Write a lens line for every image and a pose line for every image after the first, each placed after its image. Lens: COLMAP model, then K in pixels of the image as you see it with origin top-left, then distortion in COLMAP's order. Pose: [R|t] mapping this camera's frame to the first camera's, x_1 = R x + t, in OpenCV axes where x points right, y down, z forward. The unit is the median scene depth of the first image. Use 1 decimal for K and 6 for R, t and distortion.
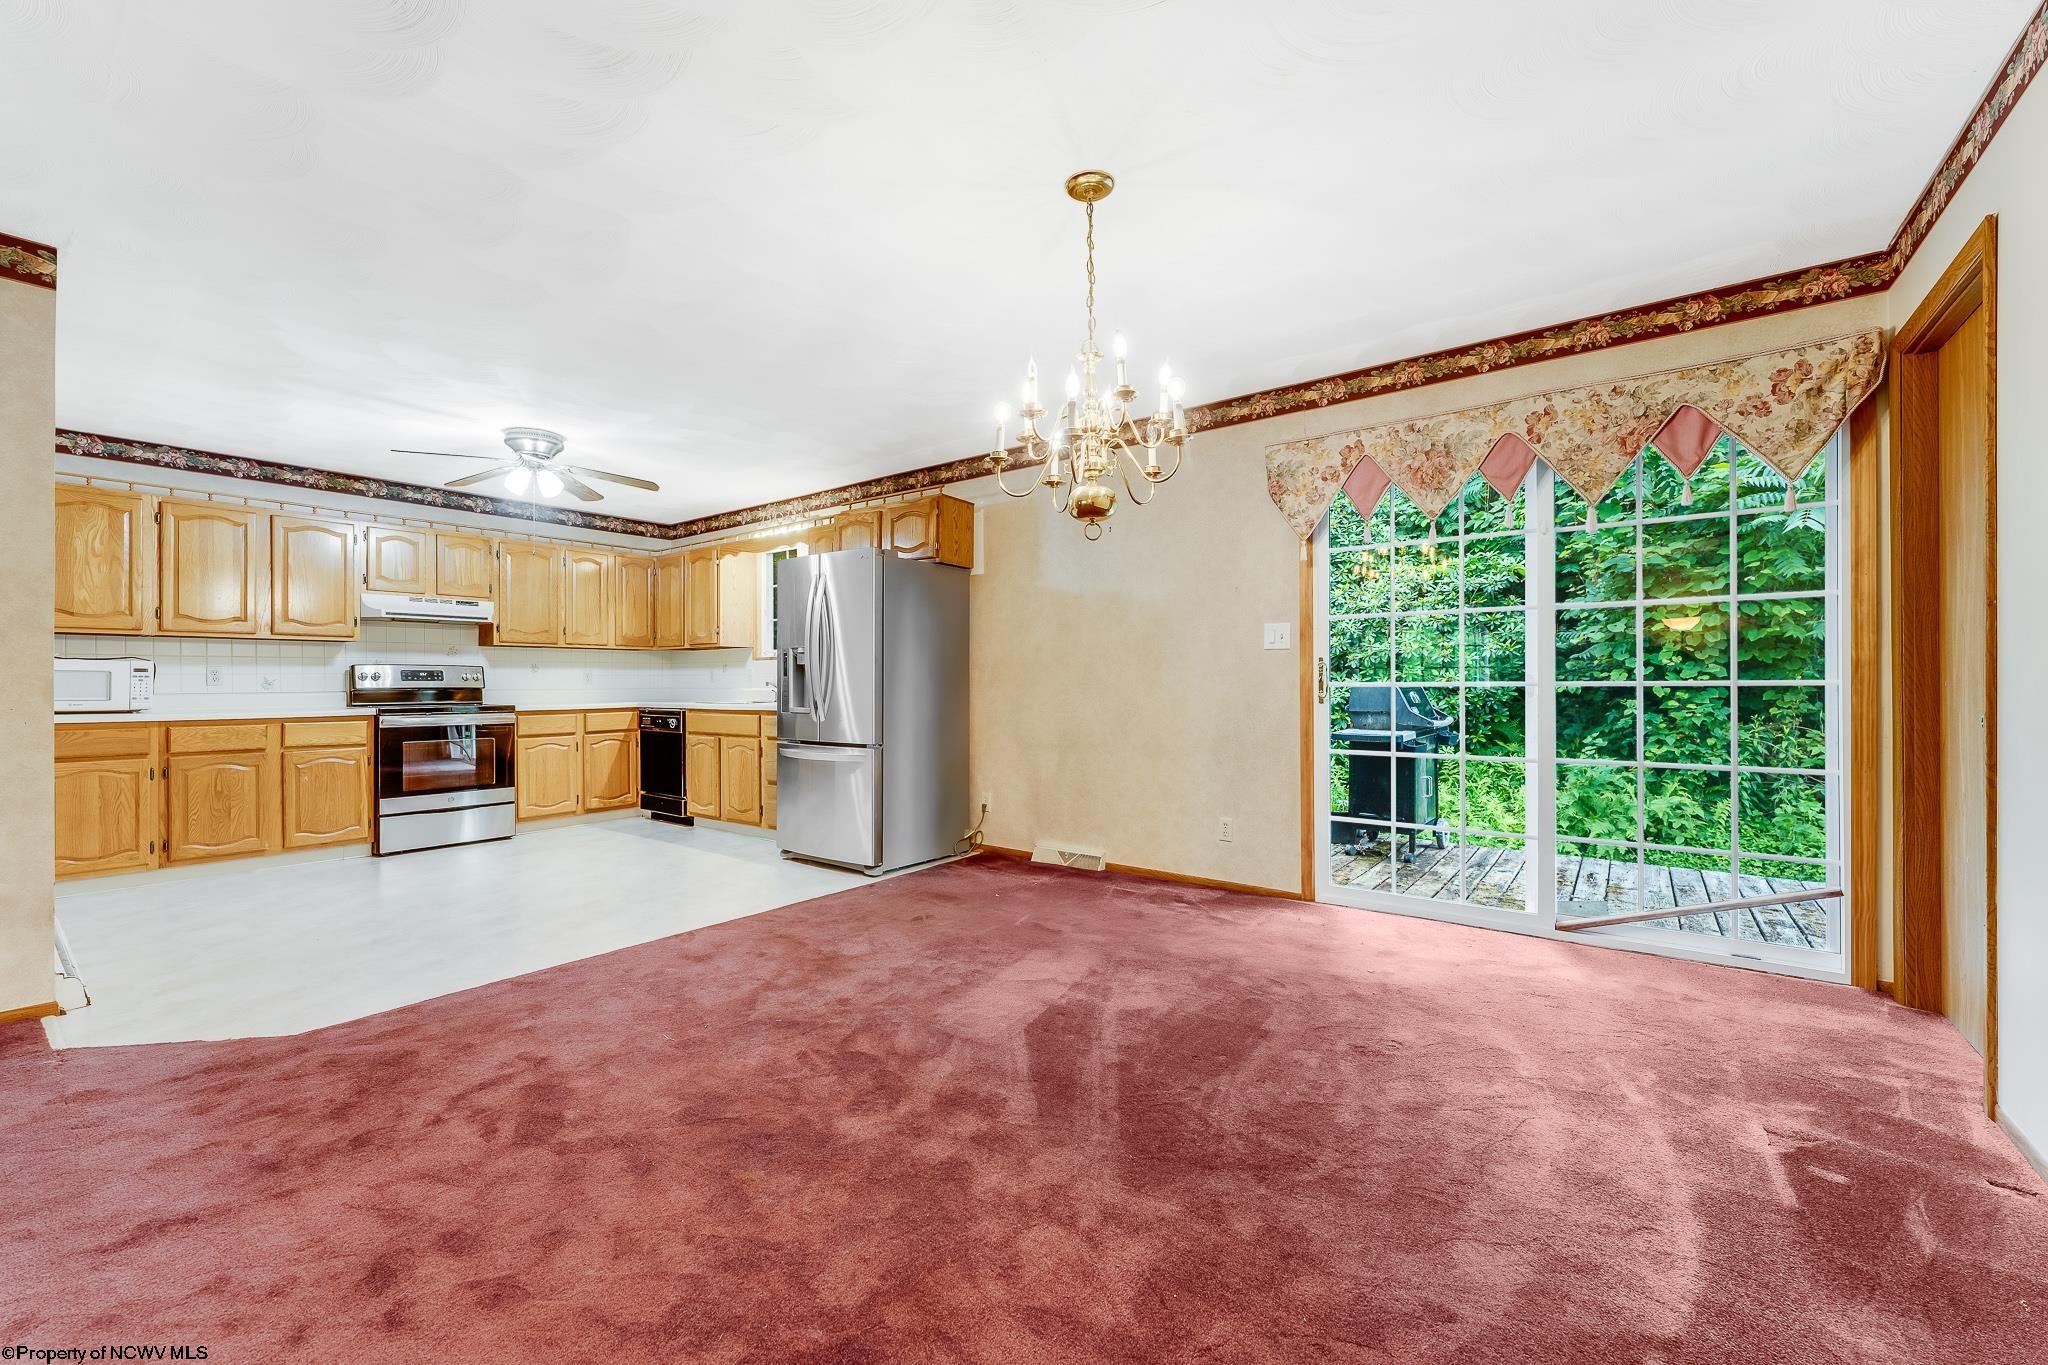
lens RADIAL K [[803.4, 0, 1014.9], [0, 803.4, 682.6], [0, 0, 1]] dist [-0.000949, -0.000812]
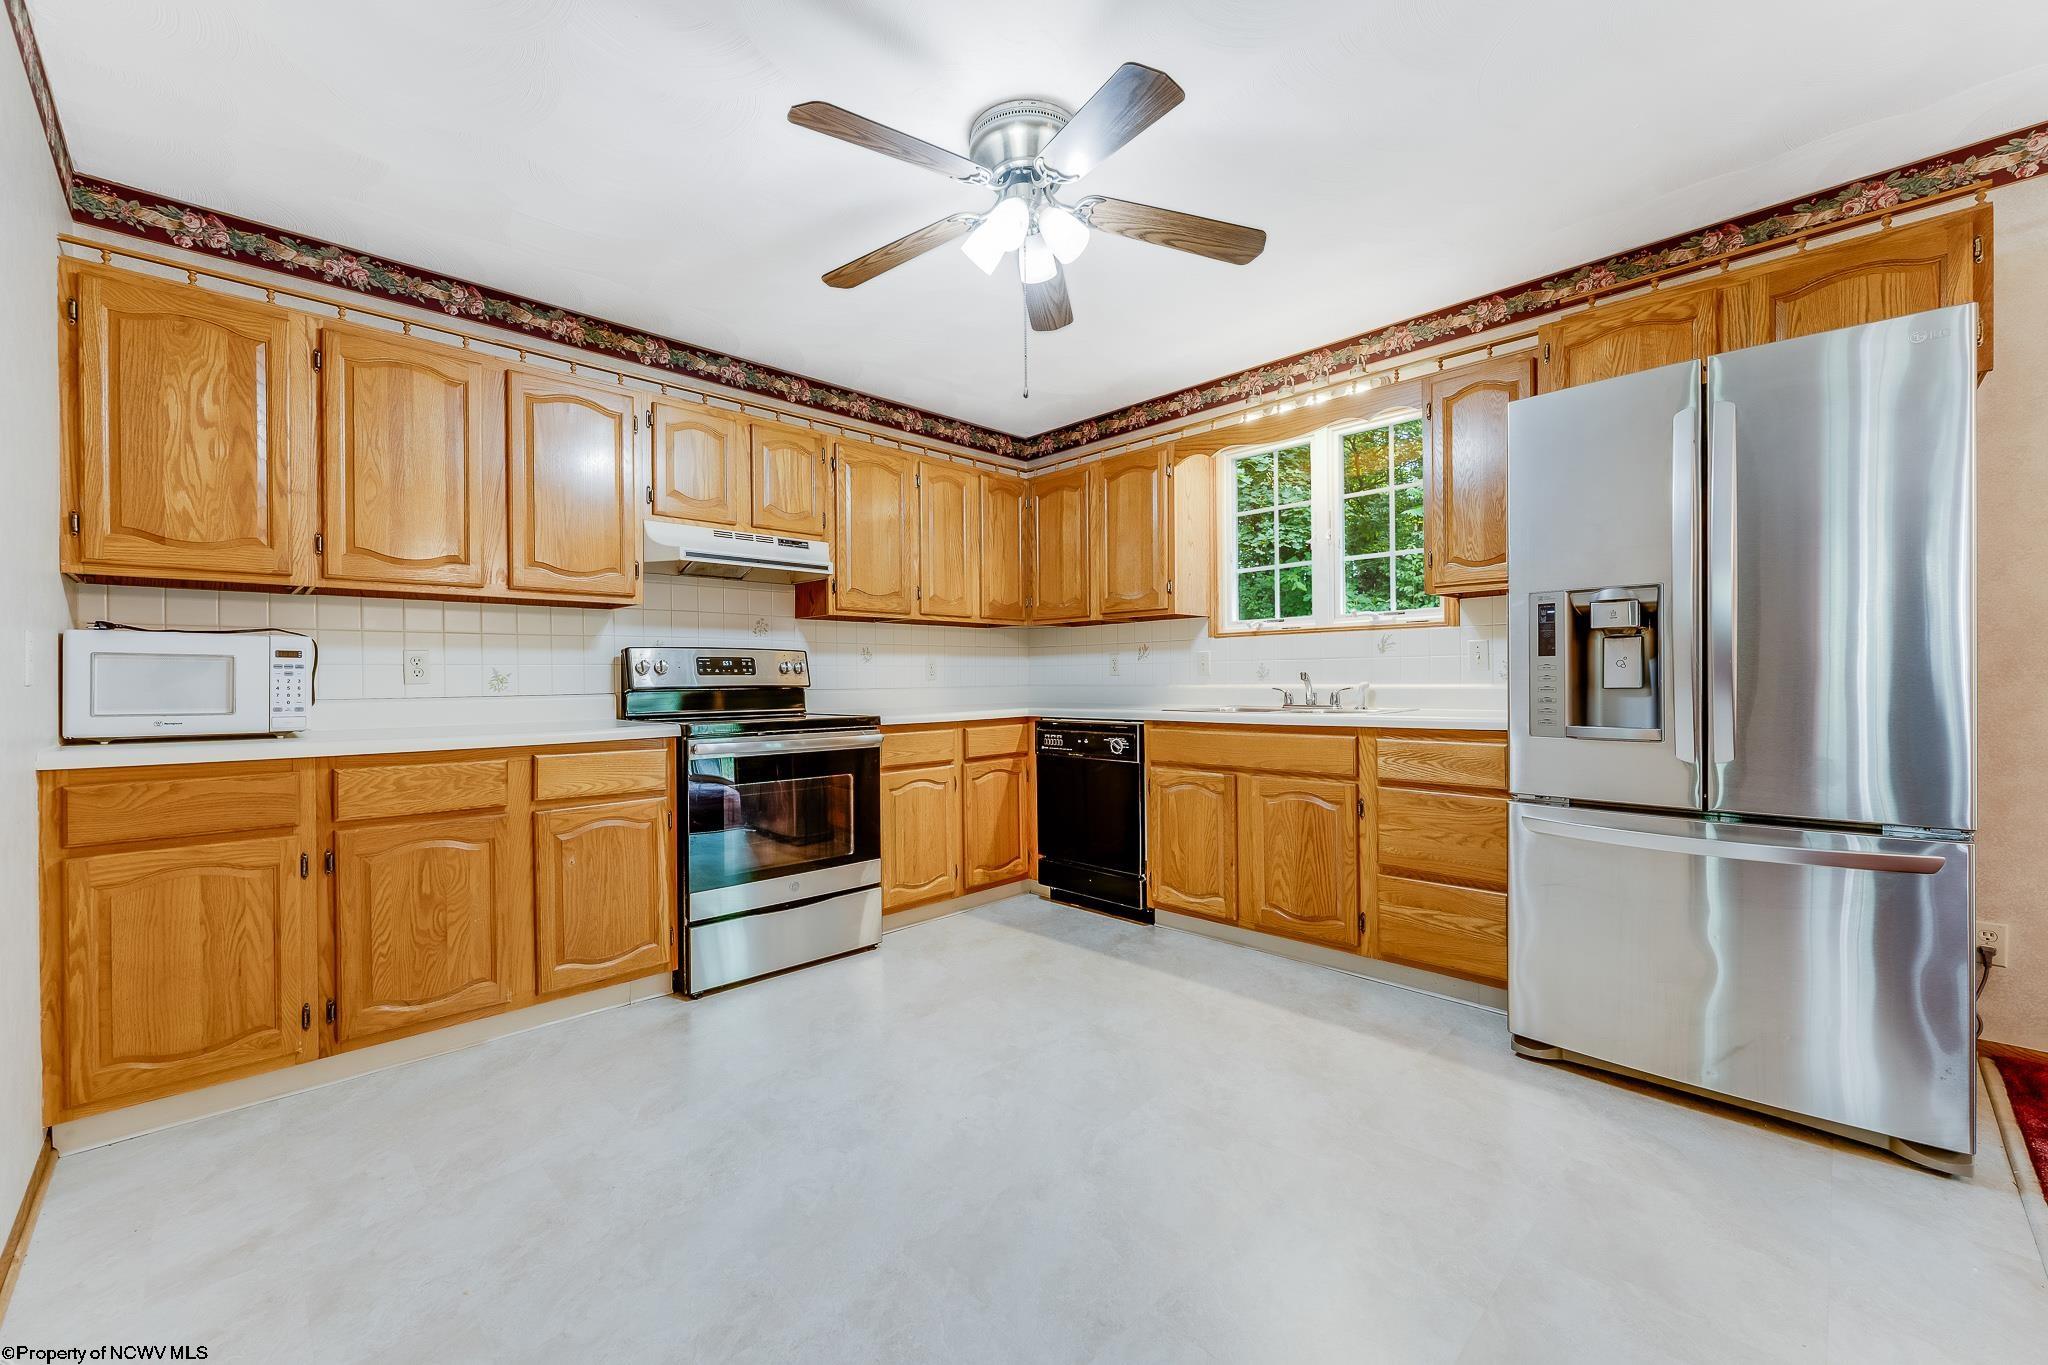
lens RADIAL K [[803.4, 0, 1014.3], [0, 803.4, 682.1], [0, 0, 1]] dist [-0.000949, -0.000812]
pose [[0.989451, -0.005616, -0.144758, -0.493769], [0.006066, 0.999978, 0.002670, 0.003264], [0.144740, -0.003519, 0.989463, 0.495375]]
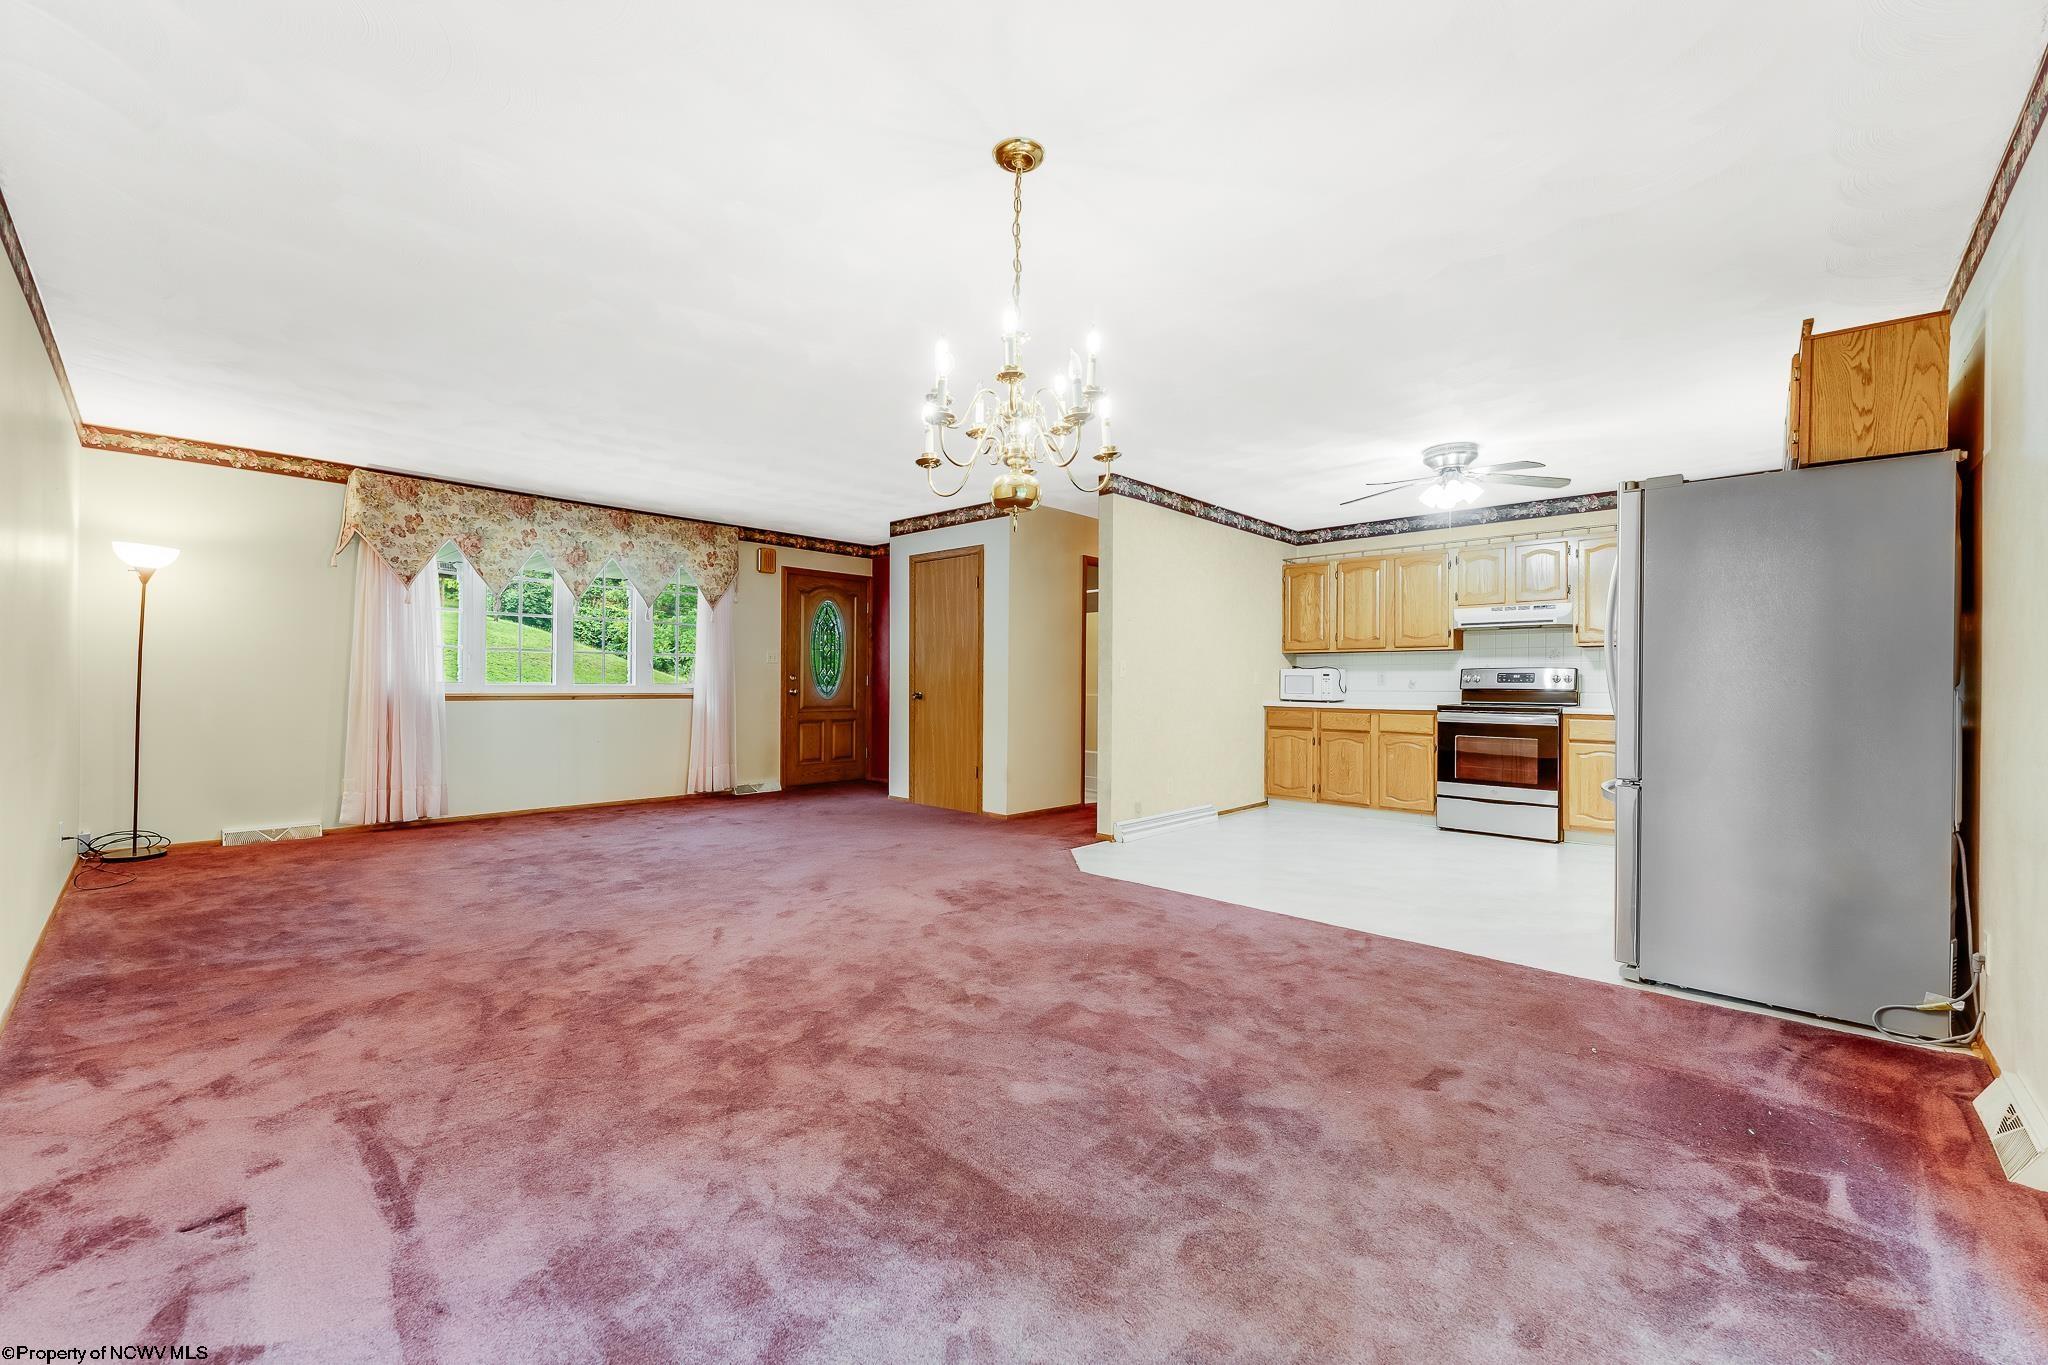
lens RADIAL K [[803.4, 0, 1011.8], [0, 803.4, 679.3], [0, 0, 1]] dist [-0.000949, -0.000812]
pose [[-0.101699, -0.001707, -0.994814, 0.459327], [-0.008946, 0.999960, -0.000801, -0.000096], [0.994775, 0.008819, -0.101710, 0.487533]]
